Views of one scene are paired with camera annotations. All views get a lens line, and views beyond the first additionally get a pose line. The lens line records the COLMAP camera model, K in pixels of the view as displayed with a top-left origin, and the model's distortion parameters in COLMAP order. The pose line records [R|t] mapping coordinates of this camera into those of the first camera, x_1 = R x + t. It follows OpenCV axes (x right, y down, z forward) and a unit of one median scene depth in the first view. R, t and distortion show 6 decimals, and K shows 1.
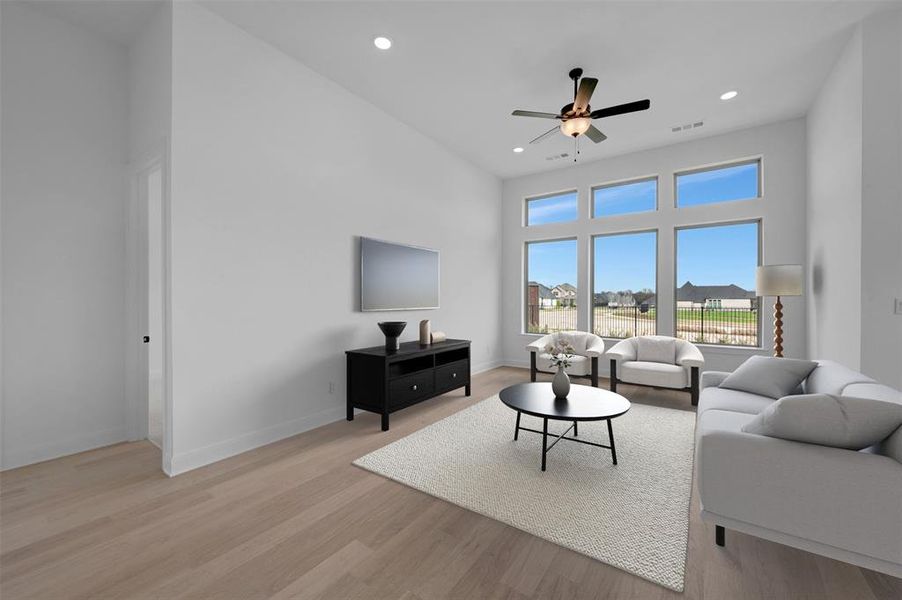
lens RADIAL K [[357.8, 0, 464.1], [0, 357.8, 297.8], [0, 0, 1]] dist [0.001669, -0.000633]
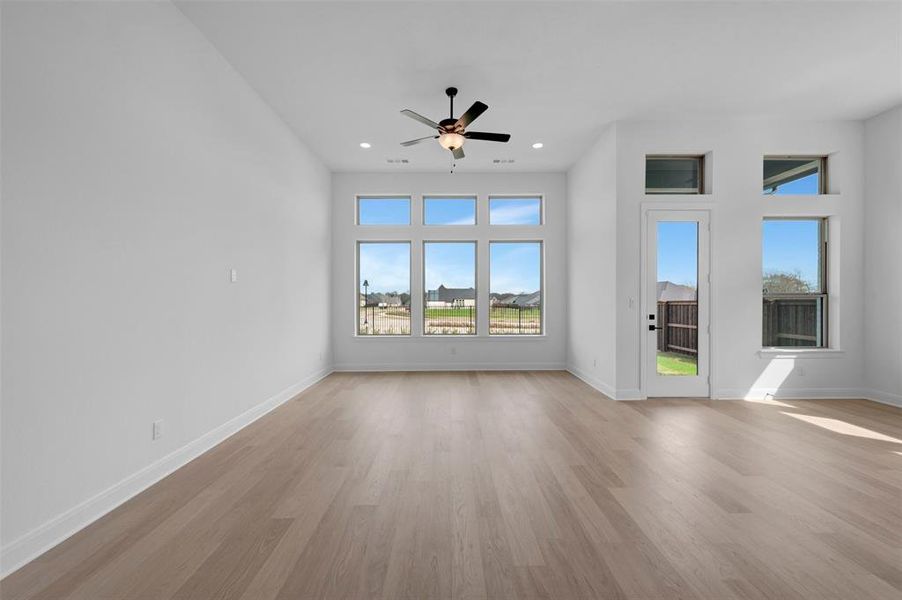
lens RADIAL K [[357.8, 0, 453.2], [0, 357.8, 299.9], [0, 0, 1]] dist [0.001669, -0.000633]
pose [[0.813344, -0.004785, 0.581764, -0.182019], [0.002526, 0.999986, 0.004694, -0.001277], [-0.581778, -0.002349, 0.813344, 0.066424]]
